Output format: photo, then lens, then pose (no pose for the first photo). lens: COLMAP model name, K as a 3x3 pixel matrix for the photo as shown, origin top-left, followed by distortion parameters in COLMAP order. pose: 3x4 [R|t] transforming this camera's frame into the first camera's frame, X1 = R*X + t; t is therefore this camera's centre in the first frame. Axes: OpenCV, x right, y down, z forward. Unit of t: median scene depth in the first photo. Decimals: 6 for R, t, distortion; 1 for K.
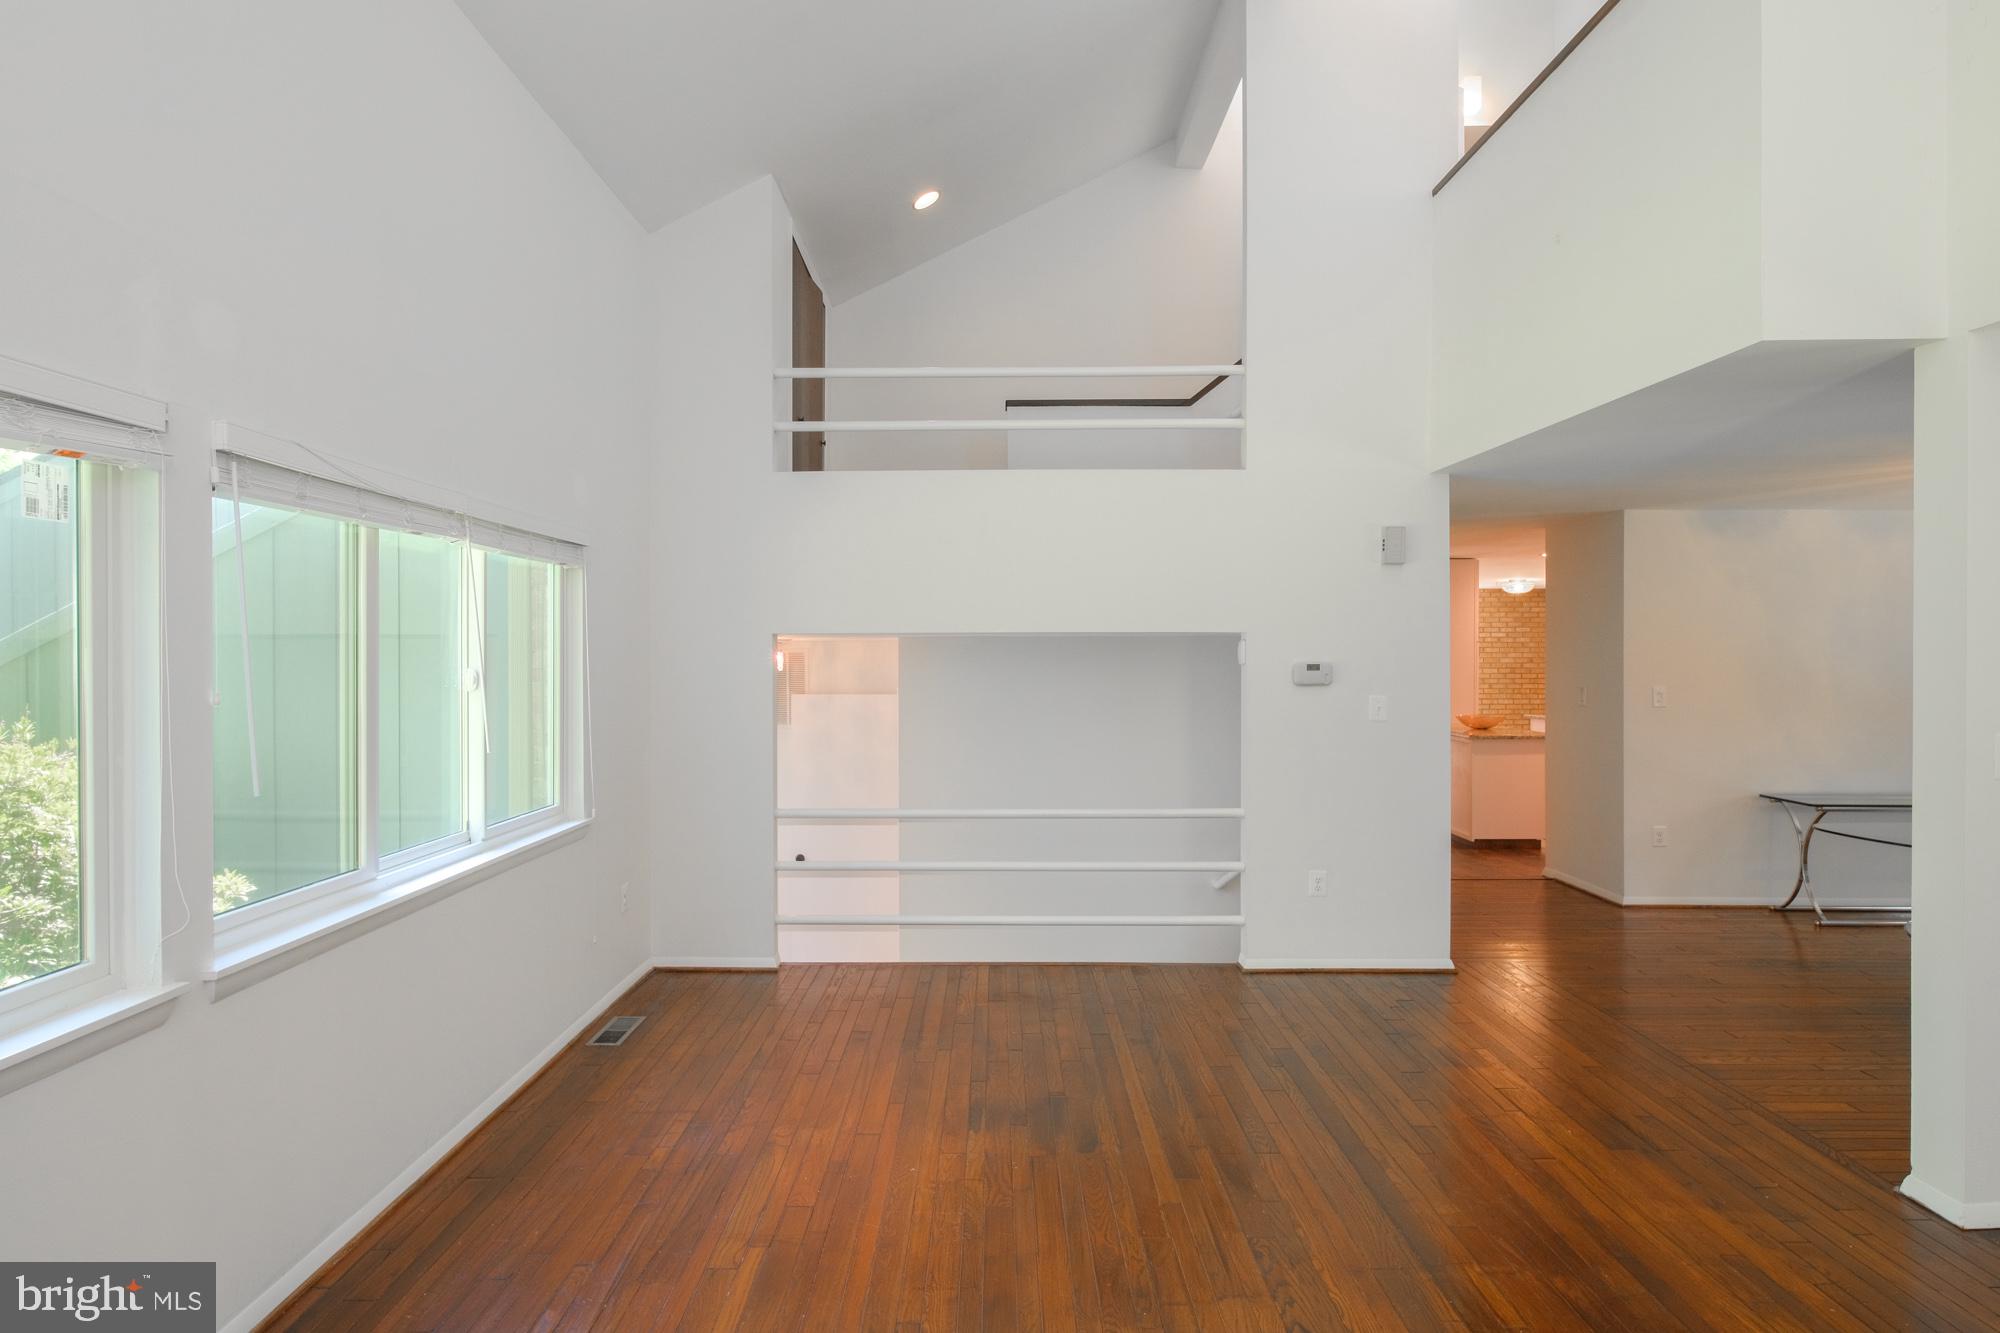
lens RADIAL K [[1070.3, 0, 987.9], [0, 1070.3, 665.8], [0, 0, 1]] dist [0.001585, -0.000769]
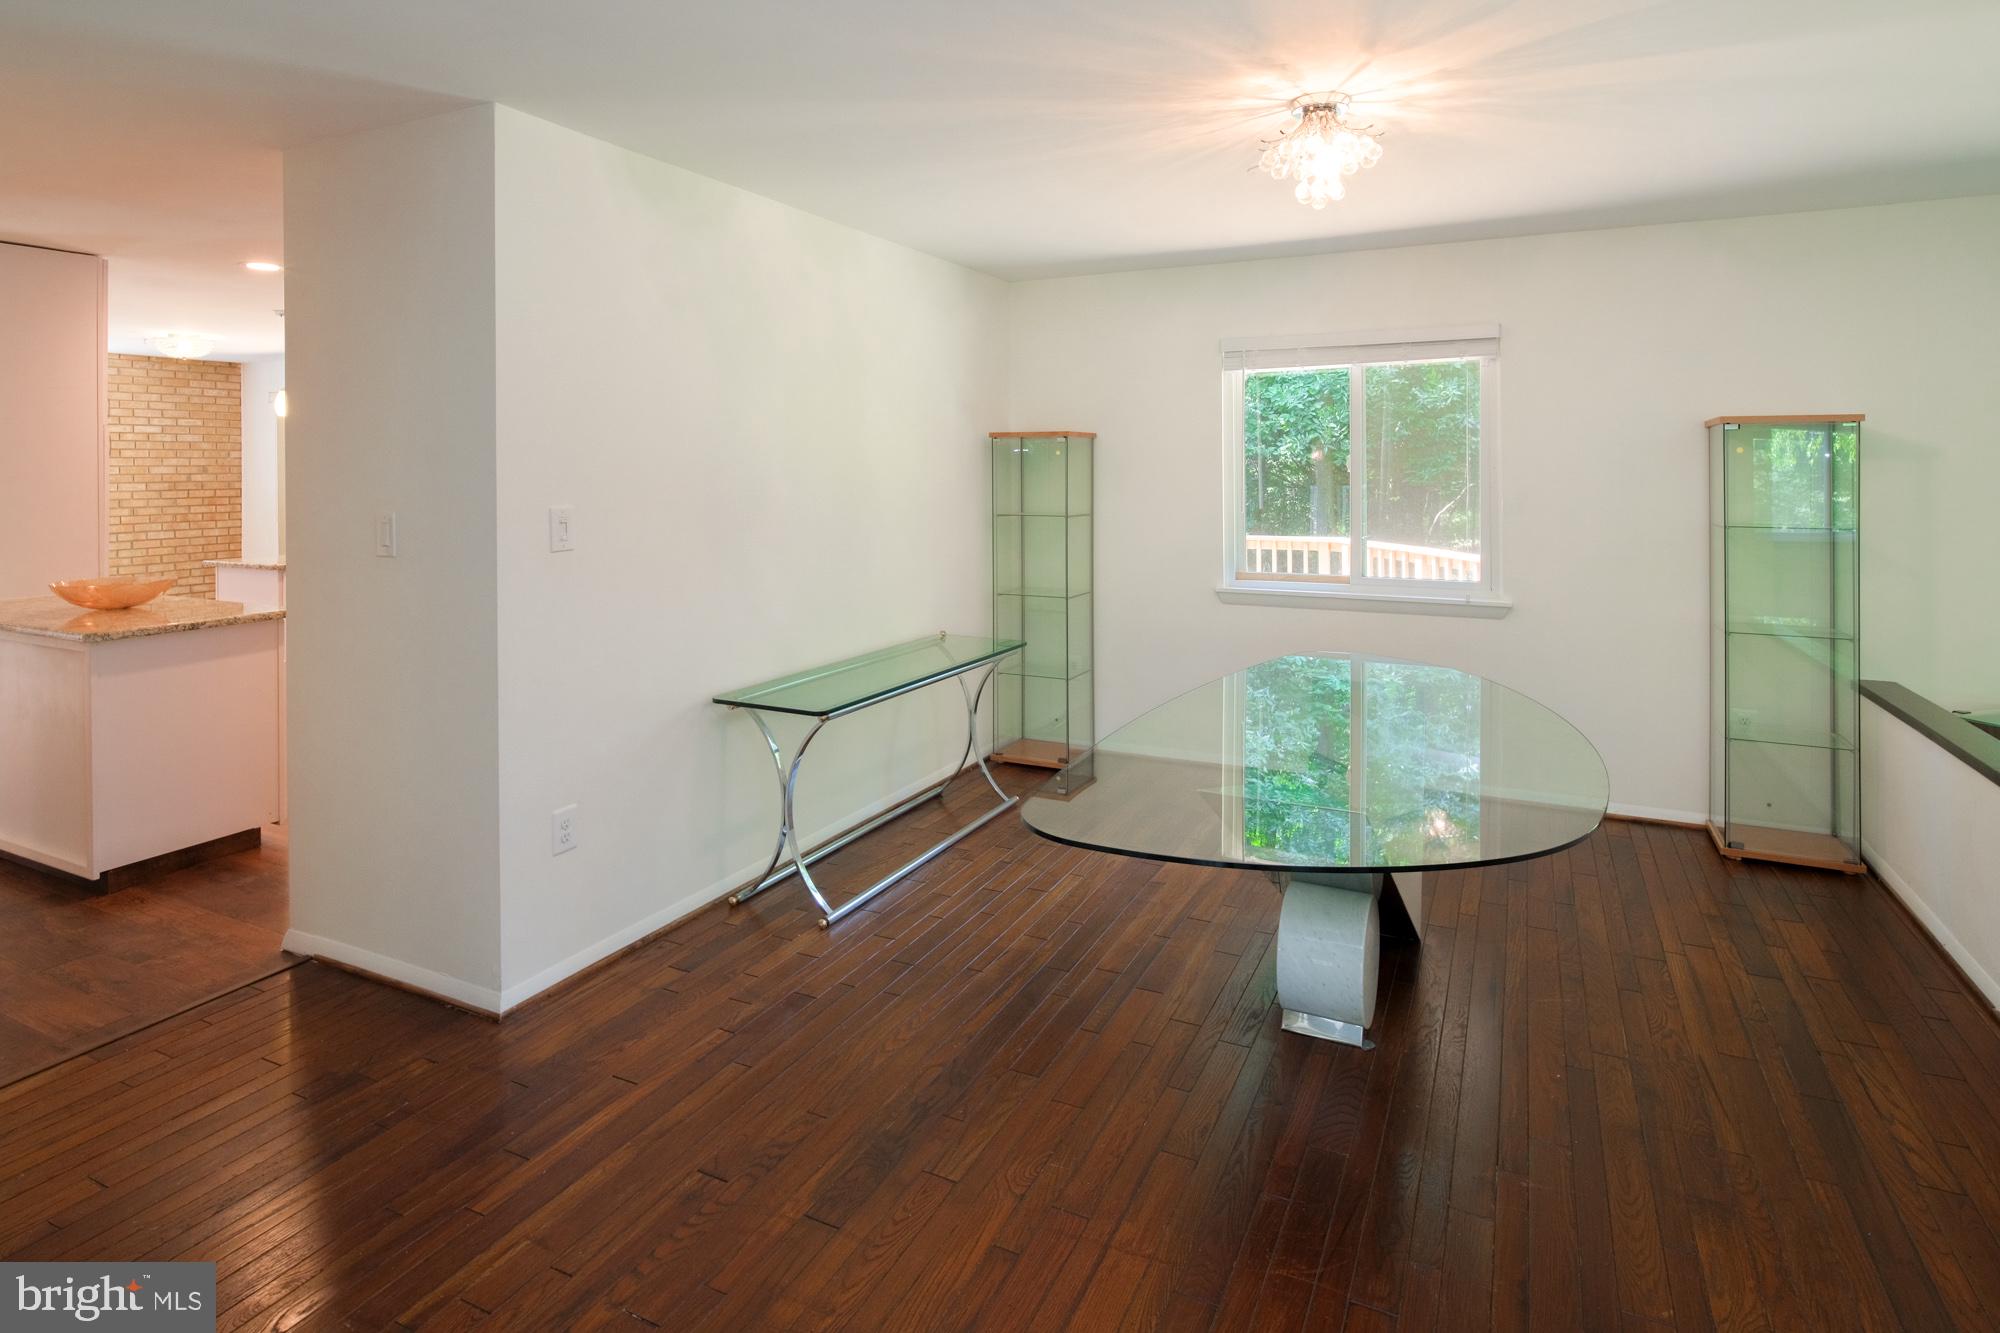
lens RADIAL K [[1077.5, 0, 982.4], [0, 1077.5, 461.9], [0, 0, 1]] dist [0.000947, -0.001223]
pose [[0.446022, -0.000721, 0.895022, 0.332625], [0.013143, 0.999897, -0.005744, 0.005741], [-0.894925, 0.014325, 0.445986, 0.720210]]
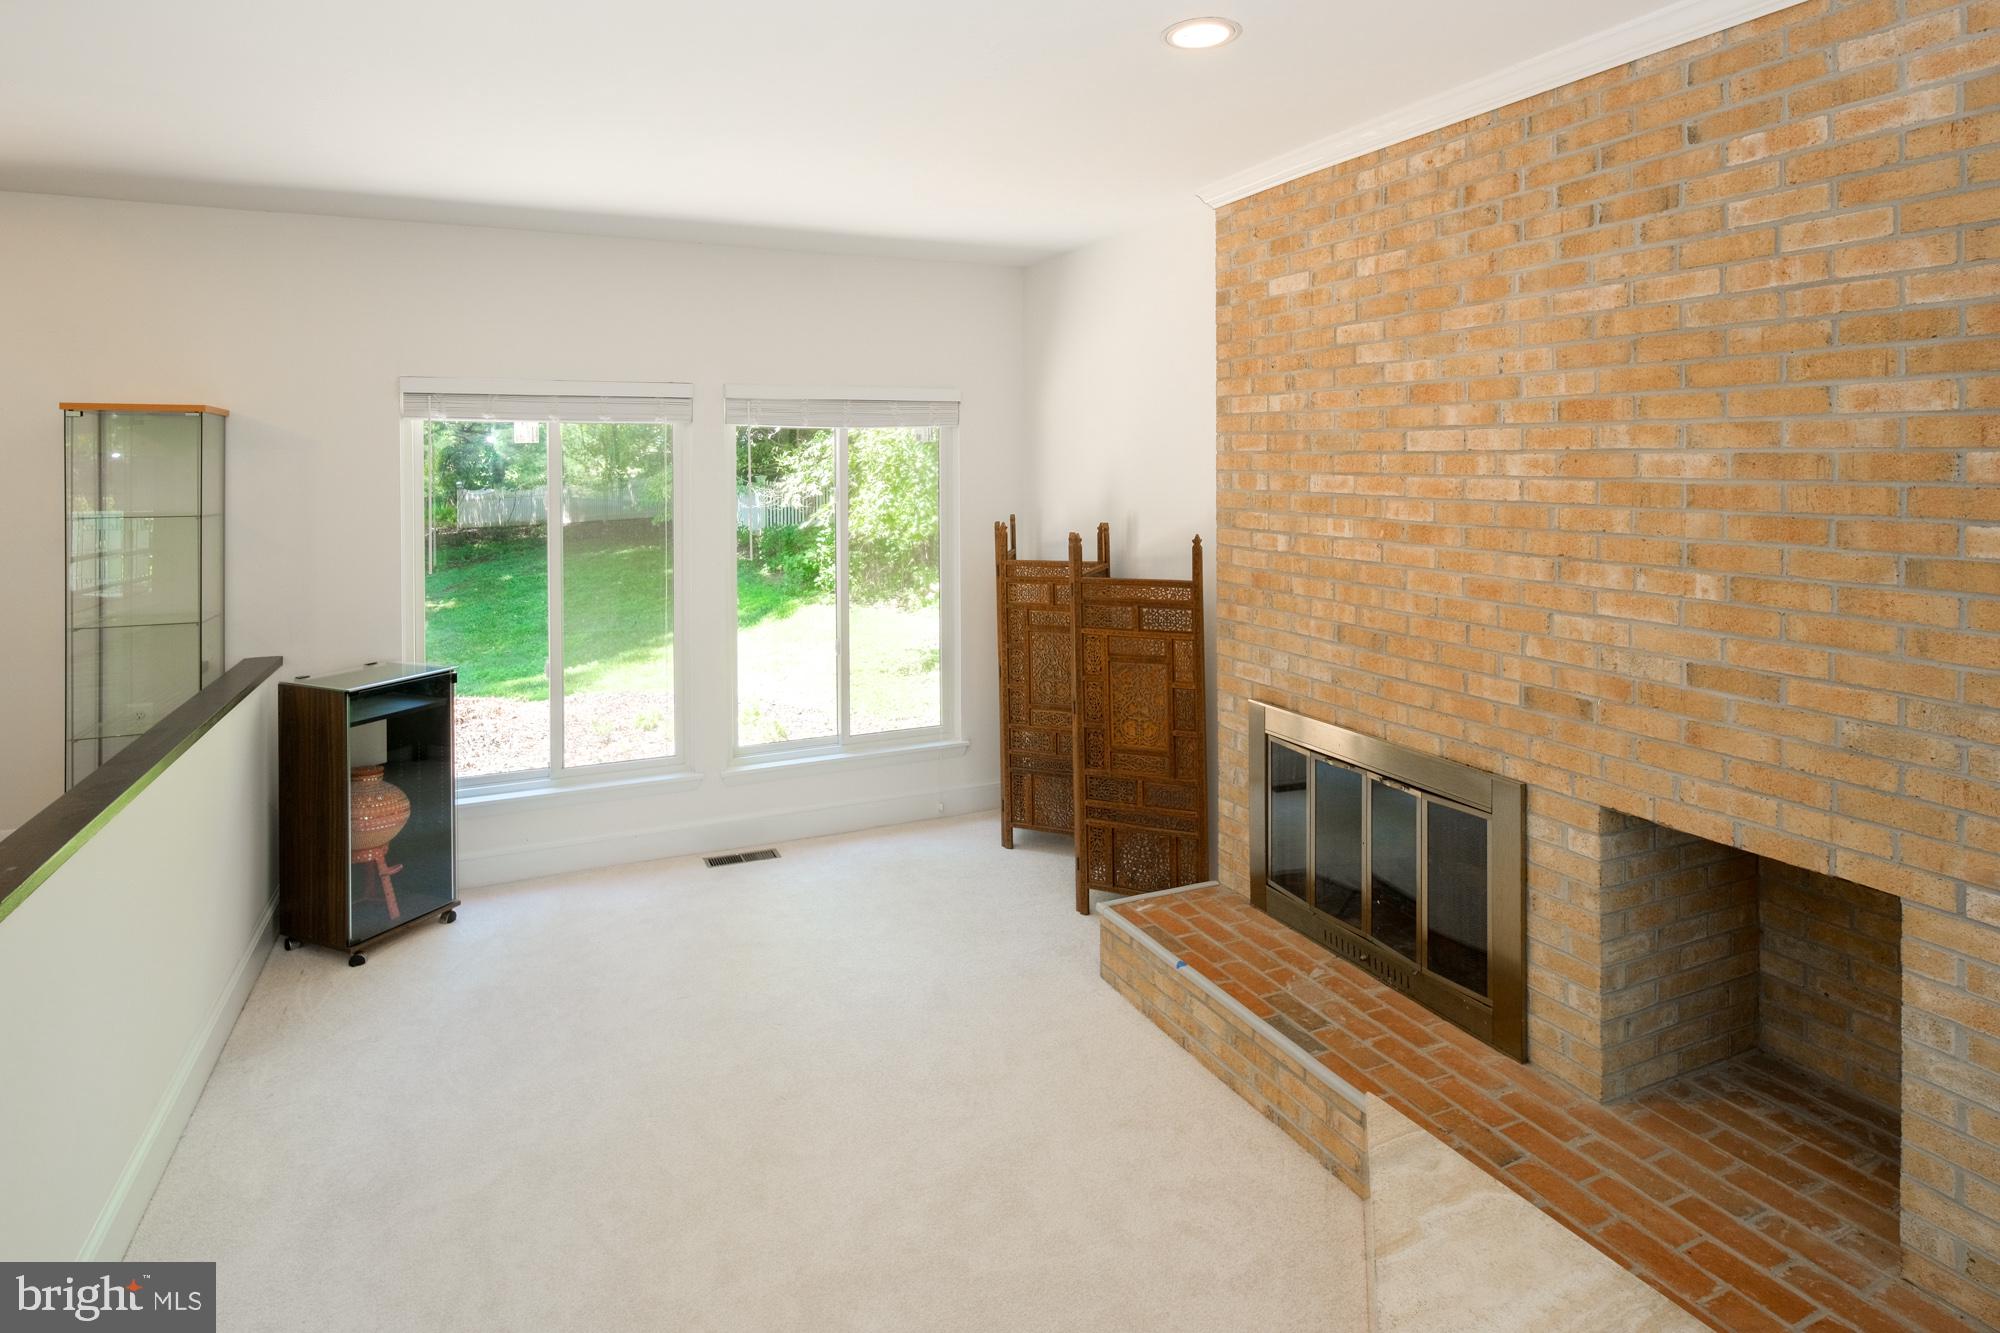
lens RADIAL K [[1077.5, 0, 982.4], [0, 1077.5, 461.9], [0, 0, 1]] dist [0.000947, -0.001223]
pose [[-0.413186, -0.002194, 0.910644, 0.332478], [0.010026, 0.999926, 0.006958, 0.016695], [-0.910591, 0.012005, -0.413133, 0.360764]]
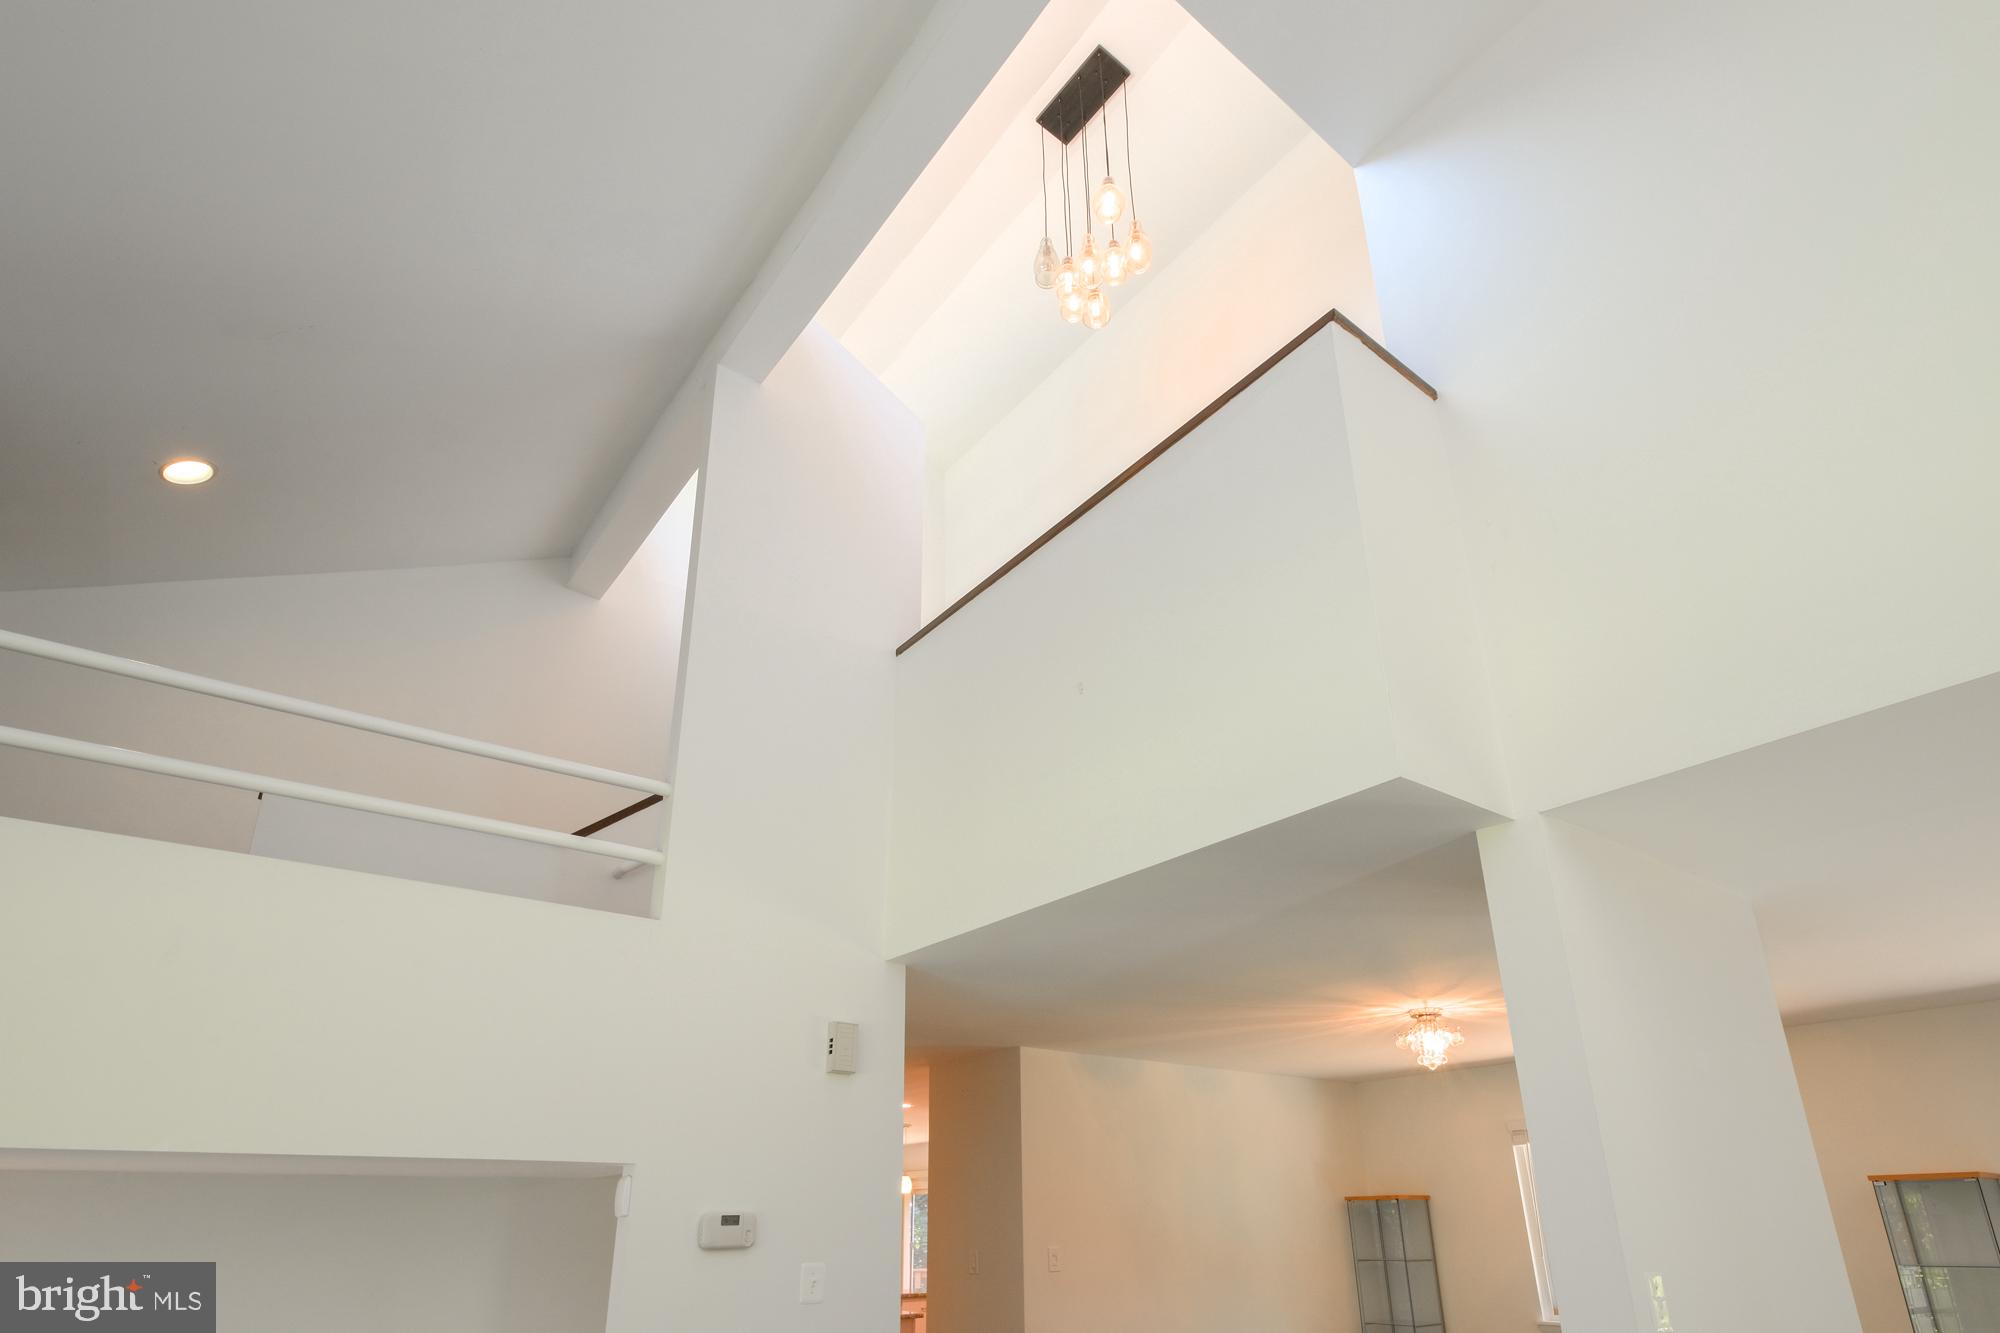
lens RADIAL K [[1066.5, 0, 1006.7], [0, 1066.5, 837.9], [0, 0, 1]] dist [0.000908, 0.000304]
pose [[0.788403, 0.201555, 0.581203, 0.003997], [0.019597, 0.936092, -0.351210, 0.013801], [-0.614847, 0.288285, 0.734067, 0.303659]]
